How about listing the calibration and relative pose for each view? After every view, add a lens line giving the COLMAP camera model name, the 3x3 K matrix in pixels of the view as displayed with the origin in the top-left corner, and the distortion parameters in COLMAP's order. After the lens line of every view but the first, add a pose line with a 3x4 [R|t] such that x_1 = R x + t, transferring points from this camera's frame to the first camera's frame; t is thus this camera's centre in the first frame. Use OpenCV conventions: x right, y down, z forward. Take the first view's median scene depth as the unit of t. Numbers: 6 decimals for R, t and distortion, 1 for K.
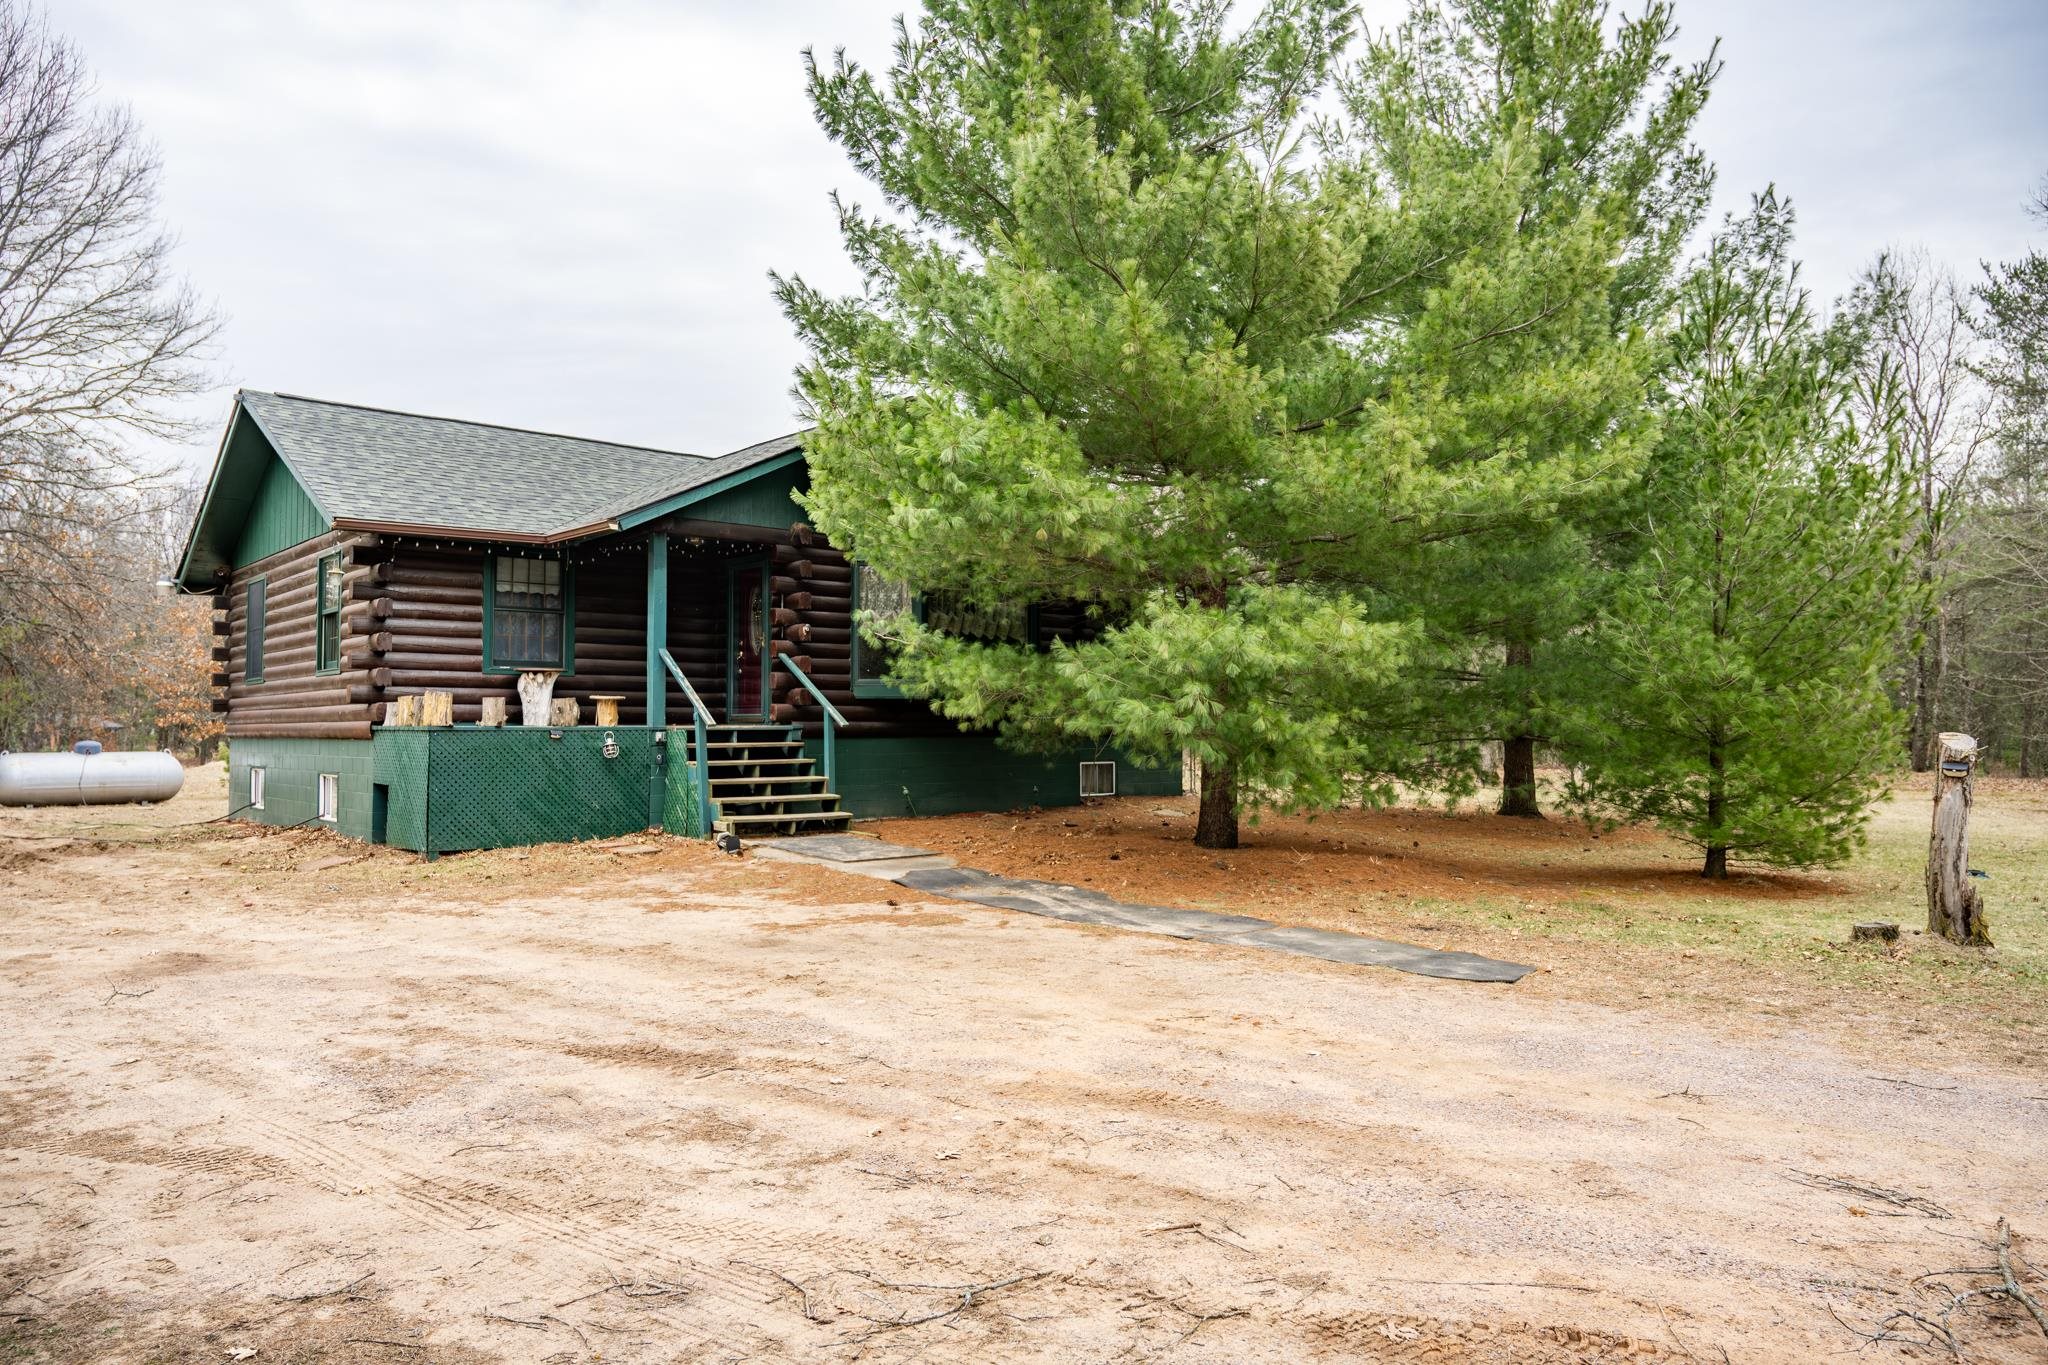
lens RADIAL K [[1366.1, 0, 1022.1], [0, 1366.1, 671.4], [0, 0, 1]] dist [-0.005965, -0.000454]
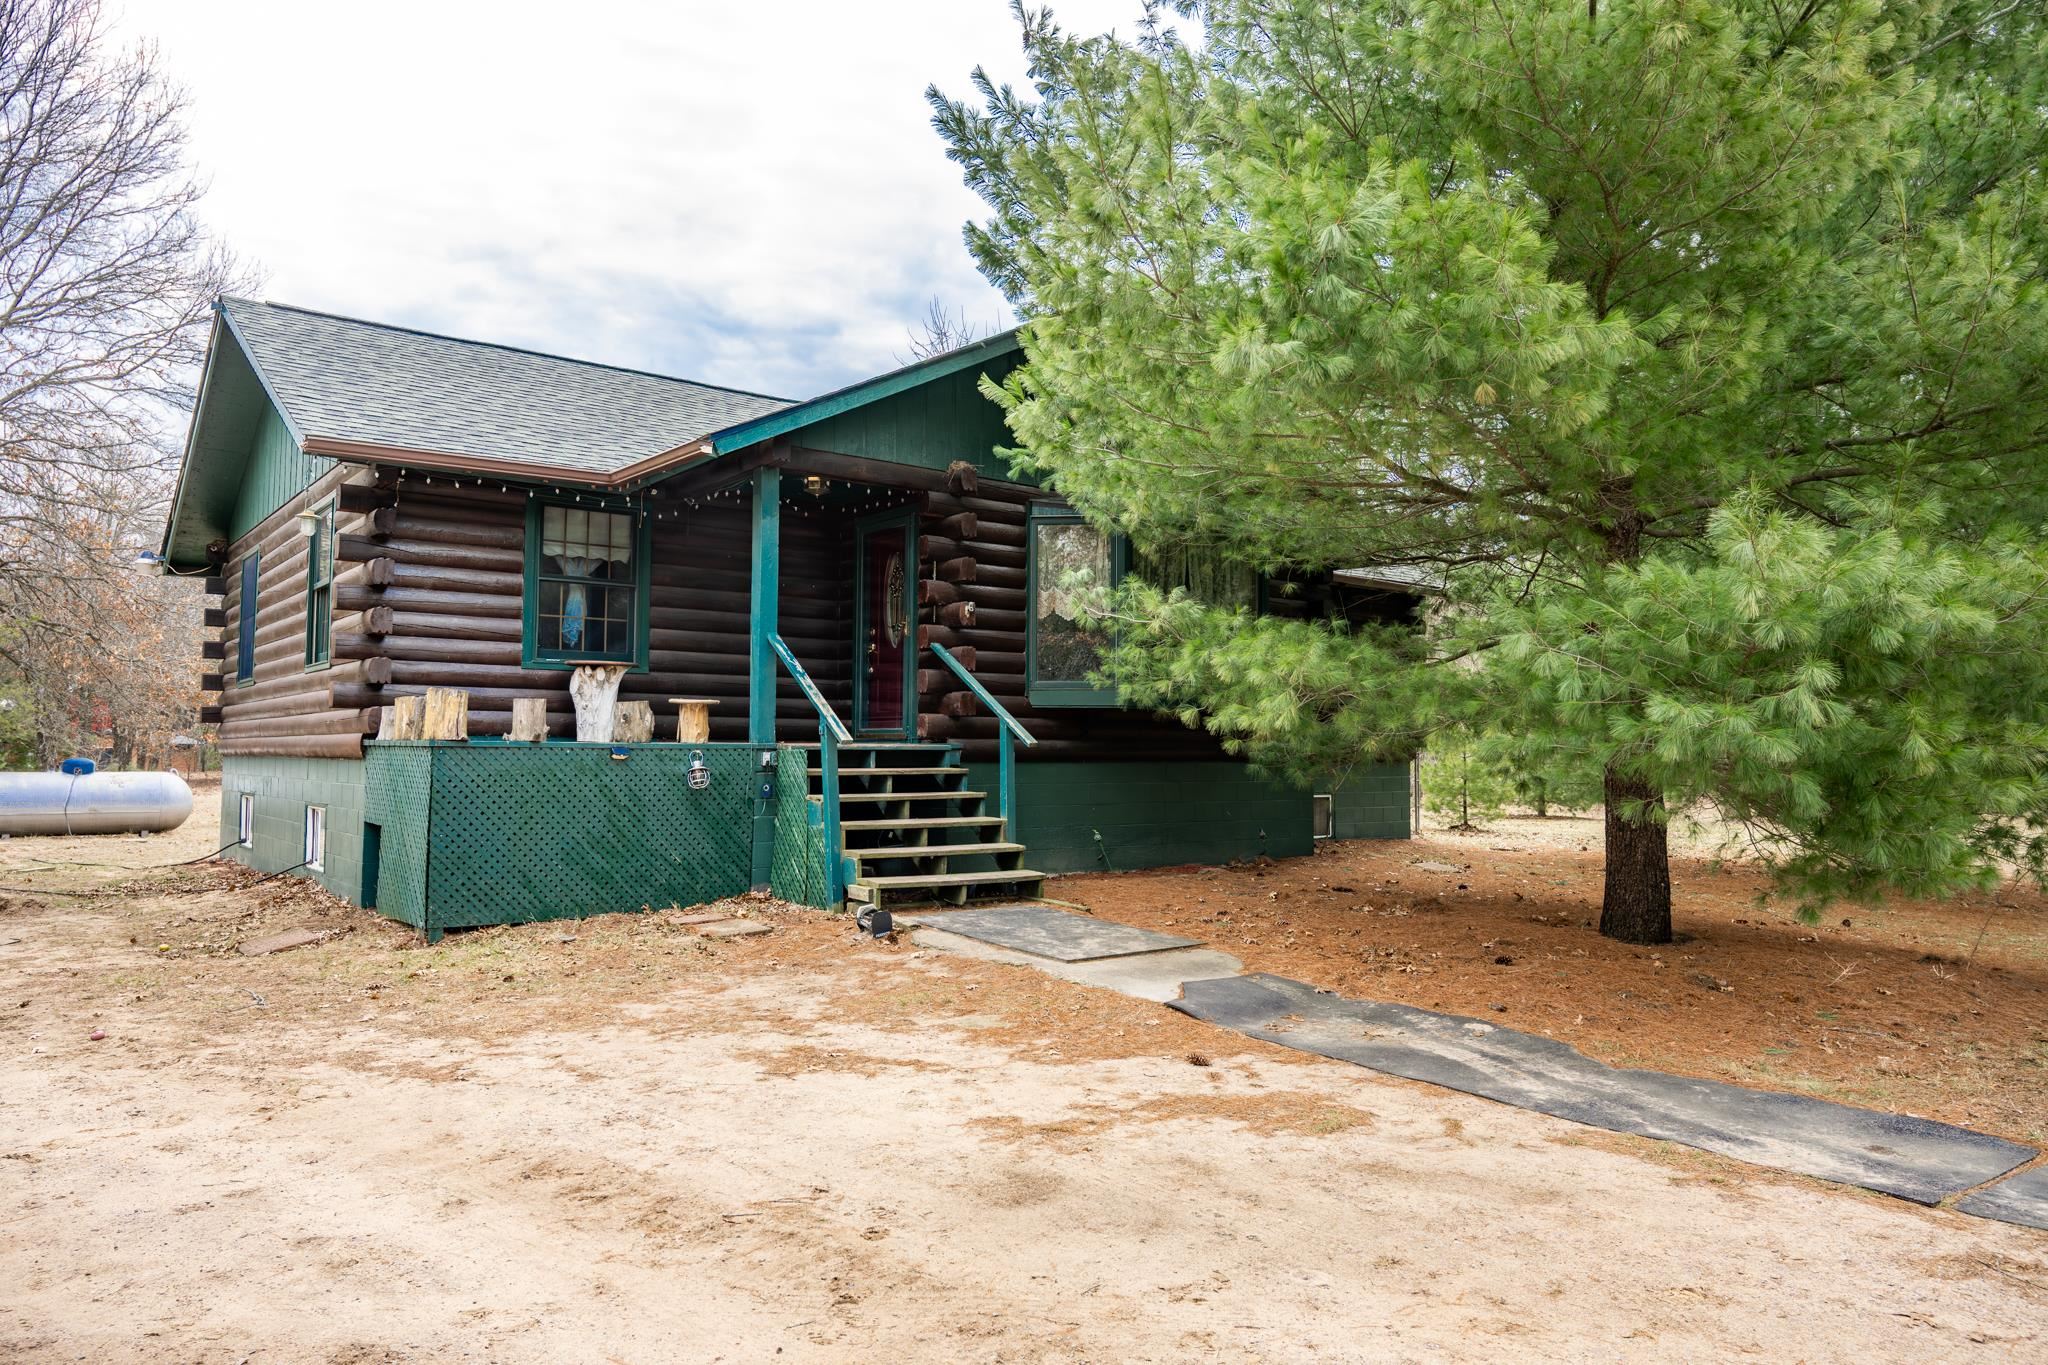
lens RADIAL K [[1366.1, 0, 1022.1], [0, 1366.1, 671.4], [0, 0, 1]] dist [-0.005965, -0.000454]
pose [[0.998479, 0.004564, -0.054950, -0.096871], [-0.005534, 0.999831, -0.017509, 0.014675], [0.054861, 0.017787, 0.998336, 0.308547]]
